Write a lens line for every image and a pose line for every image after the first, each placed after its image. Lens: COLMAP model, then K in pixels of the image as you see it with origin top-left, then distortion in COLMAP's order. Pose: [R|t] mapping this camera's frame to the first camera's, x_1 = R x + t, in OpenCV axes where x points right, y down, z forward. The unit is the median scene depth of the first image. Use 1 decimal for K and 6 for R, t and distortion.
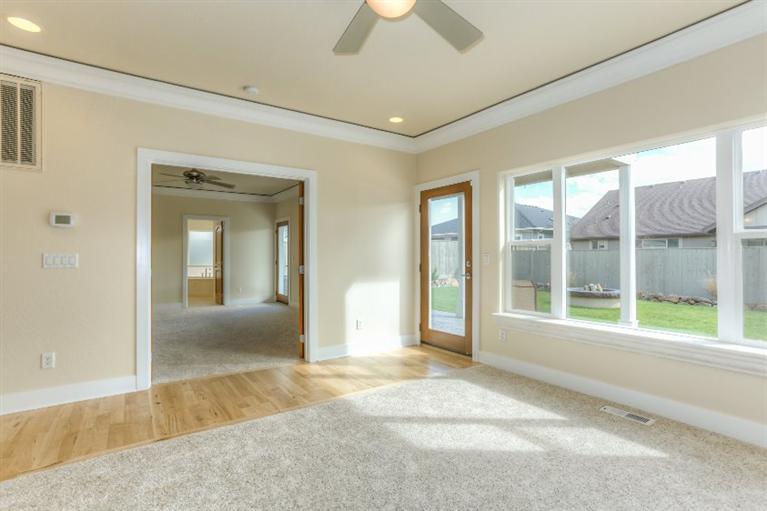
lens RADIAL K [[386.0, 0, 382.3], [0, 386.0, 254.7], [0, 0, 1]] dist [-0.031462, 0.016487]
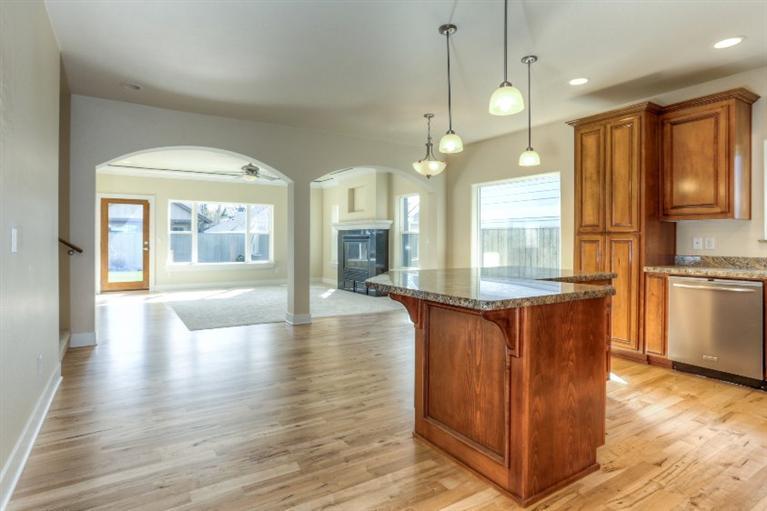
lens RADIAL K [[389.2, 0, 374.7], [0, 389.2, 237.4], [0, 0, 1]] dist [-0.019480, 0.007248]
pose [[0.037253, 0.013821, 0.999210, -2.502966], [-0.012897, 0.999828, -0.013349, 0.013975], [-0.999223, -0.012389, 0.037424, -0.339726]]
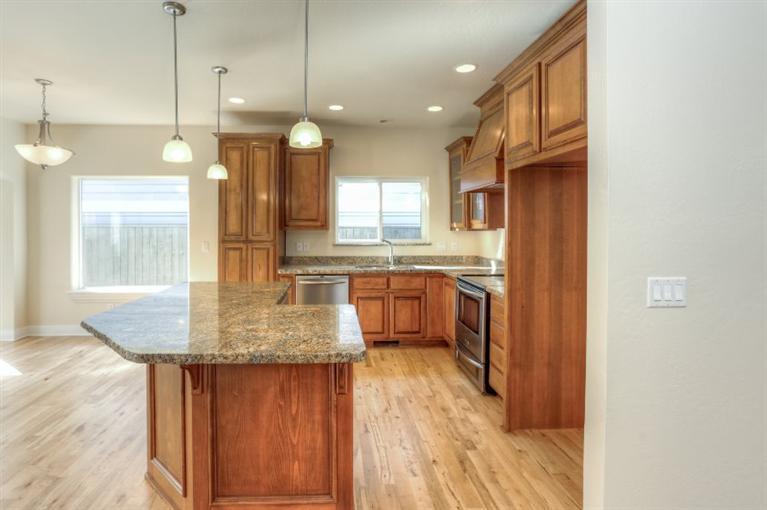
lens RADIAL K [[386.0, 0, 334.2], [0, 386.0, 230.2], [0, 0, 1]] dist [-0.031462, 0.016487]
pose [[-0.830477, 0.001837, 0.557050, -2.240285], [0.000942, 0.999998, -0.001893, -0.070323], [-0.557052, -0.001047, -0.830477, -0.030773]]
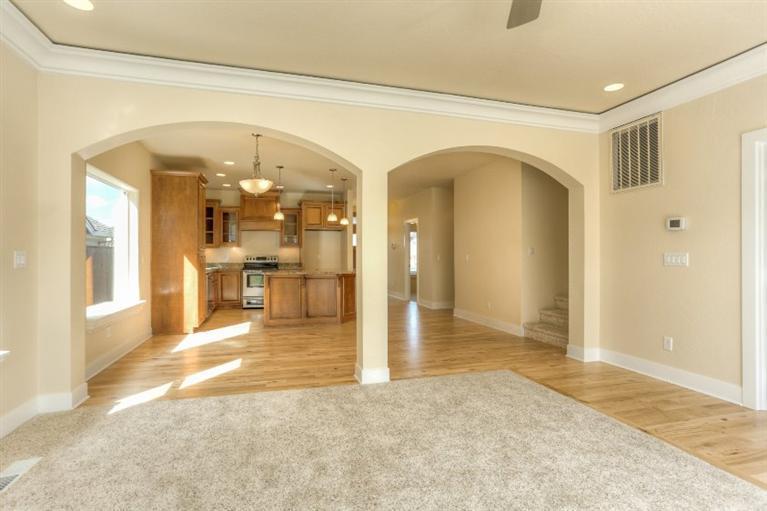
lens RADIAL K [[386.0, 0, 389.8], [0, 386.0, 256.8], [0, 0, 1]] dist [-0.031462, 0.016487]
pose [[-0.312125, 0.004768, -0.950029, 0.528180], [0.006462, 0.999975, 0.002895, -0.001348], [0.950019, -0.005235, -0.312148, 0.552921]]
